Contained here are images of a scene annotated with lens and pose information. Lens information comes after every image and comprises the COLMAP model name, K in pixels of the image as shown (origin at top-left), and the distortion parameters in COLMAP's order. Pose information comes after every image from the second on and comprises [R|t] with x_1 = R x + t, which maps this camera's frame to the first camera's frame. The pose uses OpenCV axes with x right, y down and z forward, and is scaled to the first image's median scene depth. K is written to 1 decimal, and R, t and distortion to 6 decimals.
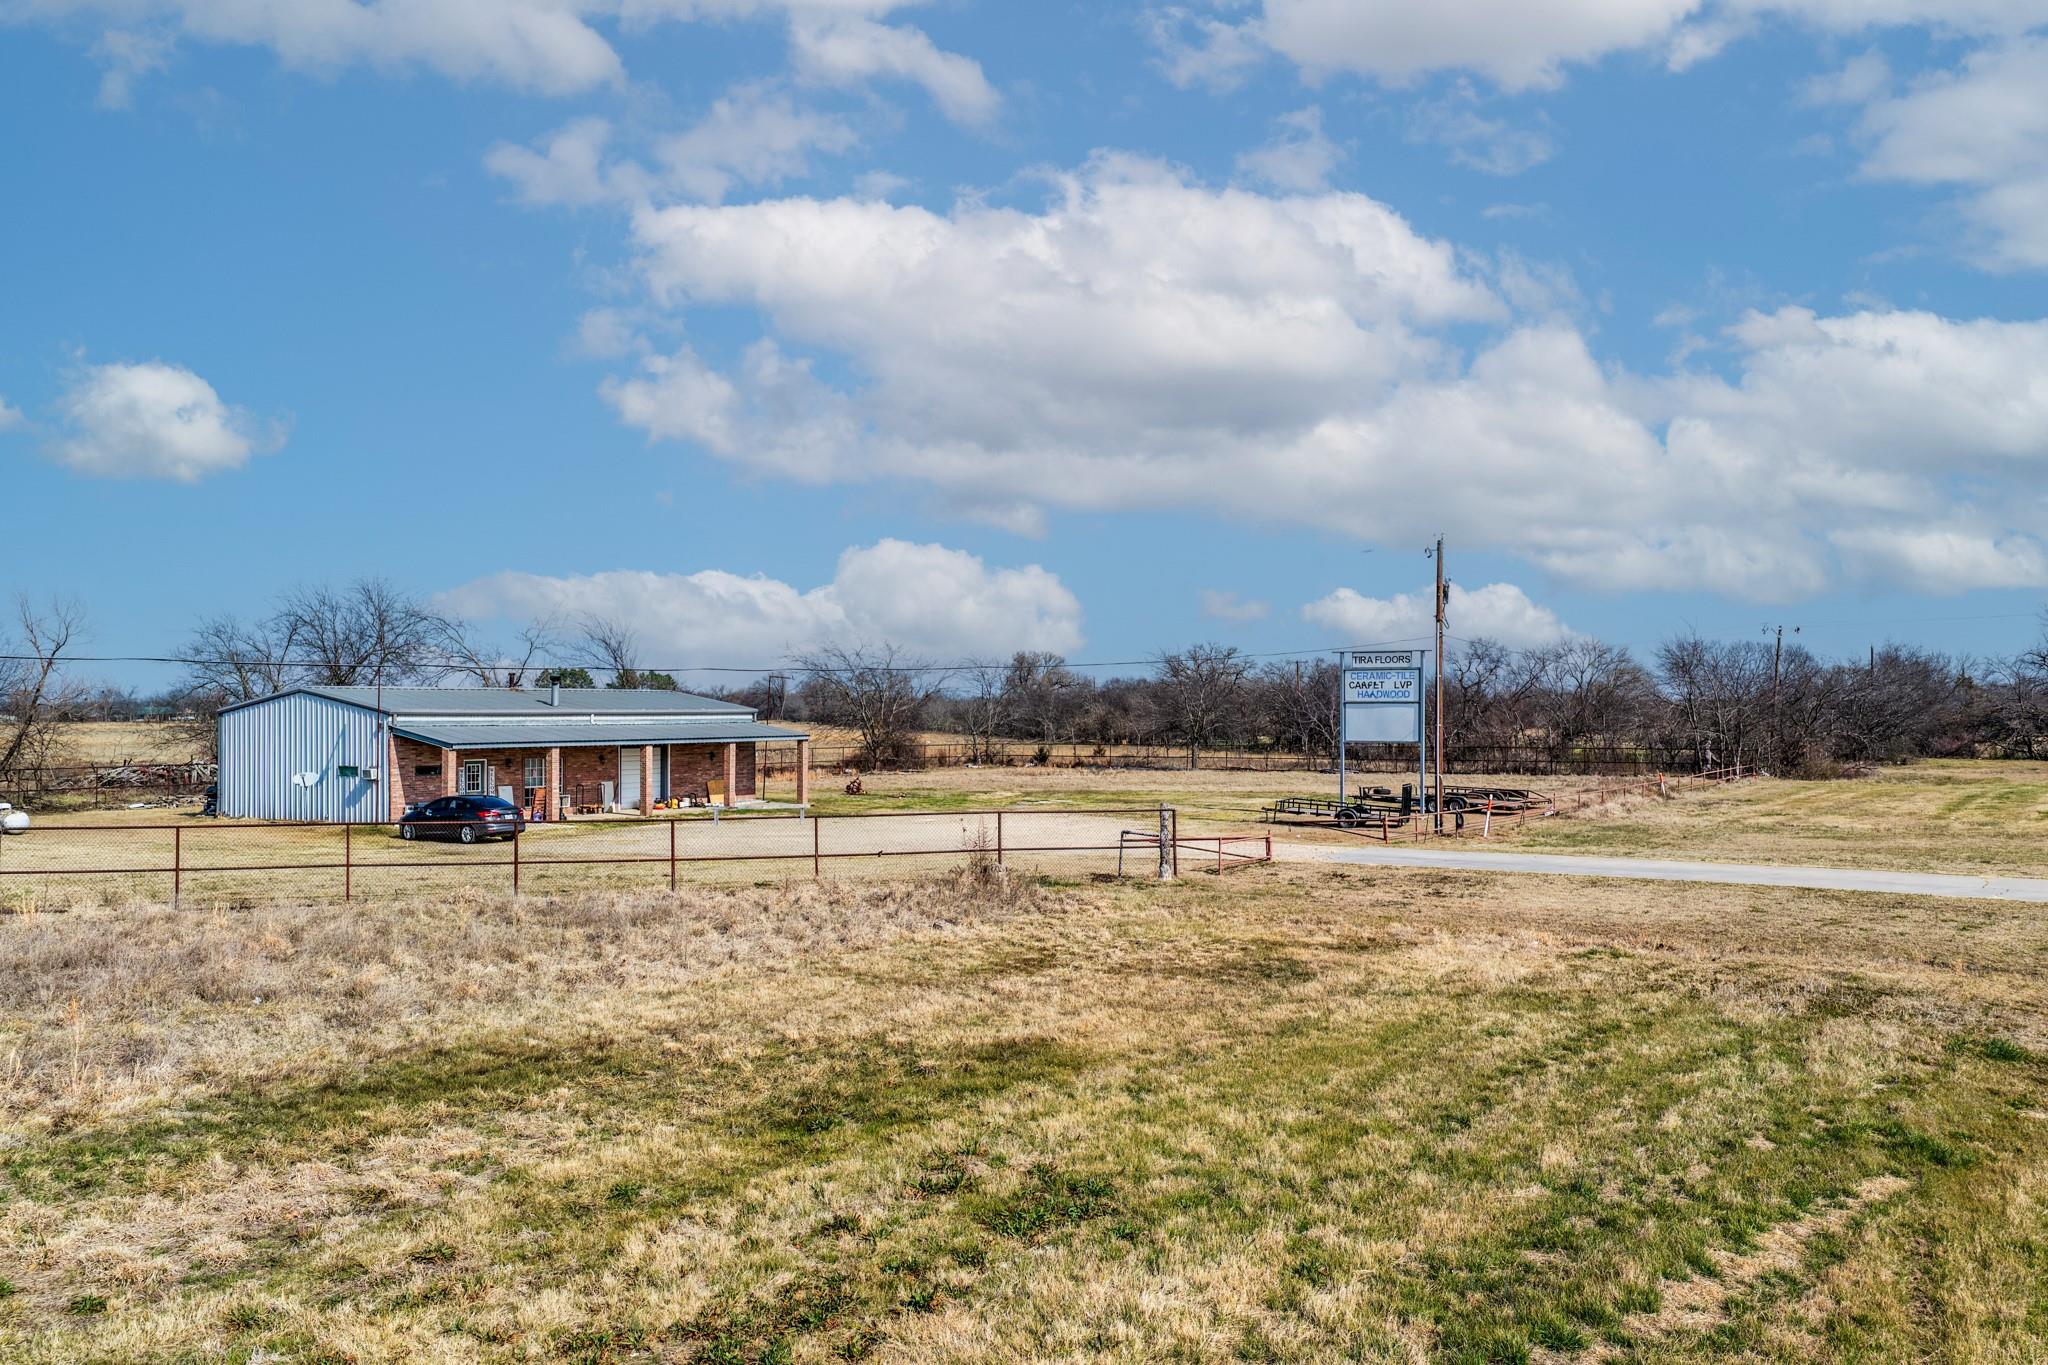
lens RADIAL K [[1629.4, 0, 1024.0], [0, 1629.4, 682.5], [0, 0, 1]] dist [-0.014147, 0.032472]
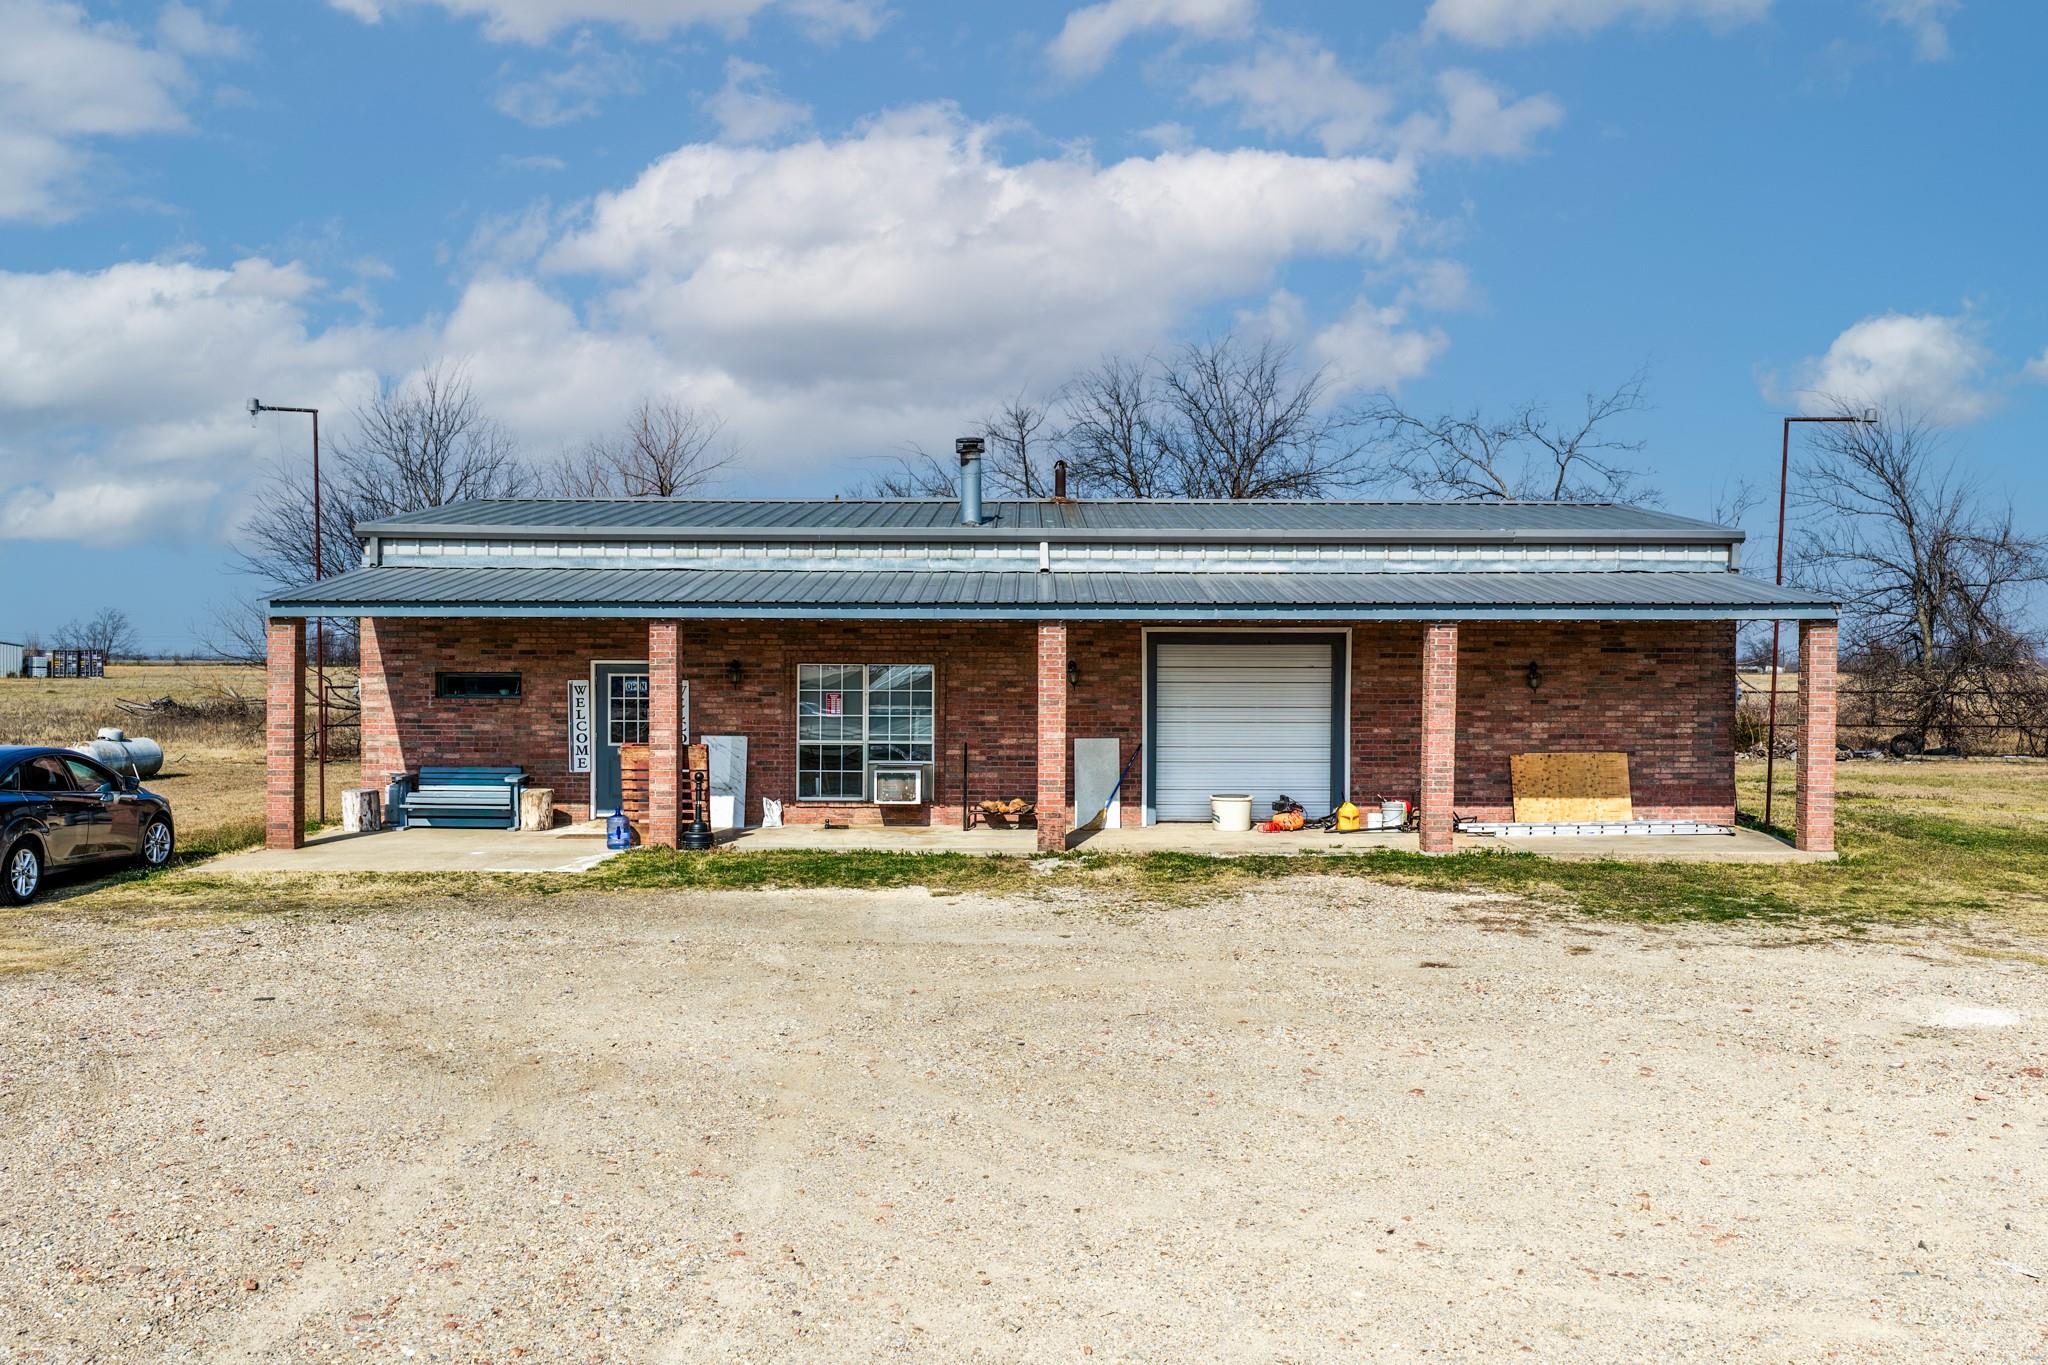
lens RADIAL K [[1702.1, 0, 1024.0], [0, 1702.1, 682.5], [0, 0, 1]] dist [-0.005522, 0.011425]
pose [[0.557311, 0.011759, -0.830220, 0.035830], [0.009166, 0.999752, 0.020312, 0.046776], [0.830253, -0.018930, 0.557065, 0.886014]]
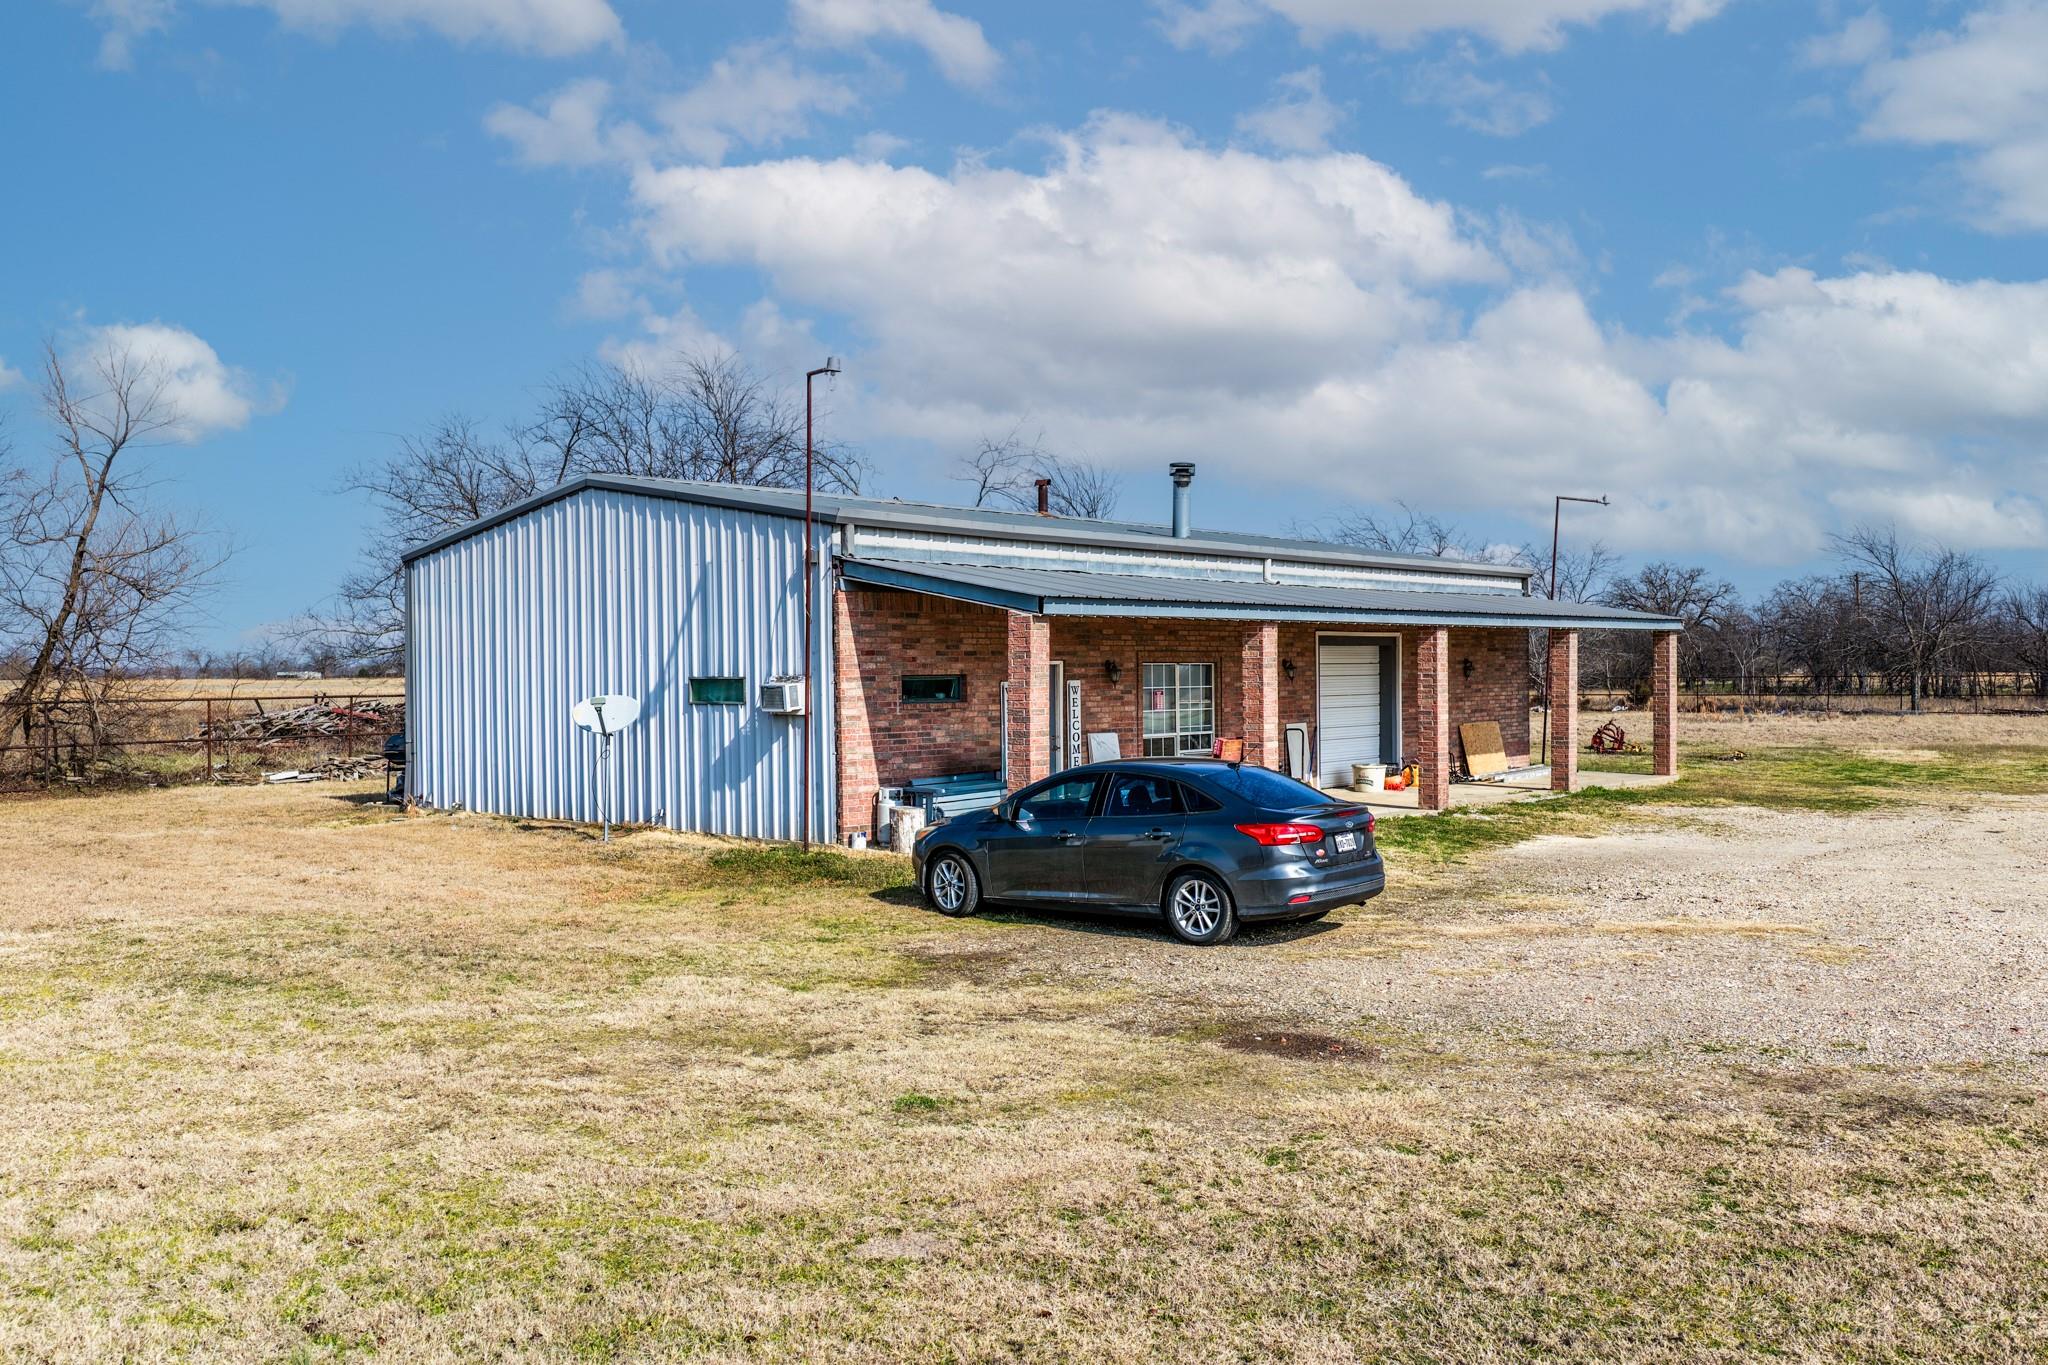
lens RADIAL K [[1629.4, 0, 1024.0], [0, 1629.4, 682.5], [0, 0, 1]] dist [-0.014147, 0.032472]
pose [[0.987707, -0.005611, -0.156217, -0.291703], [0.009704, 0.999629, 0.025449, 0.044092], [0.156017, -0.026652, 0.987395, 0.653575]]
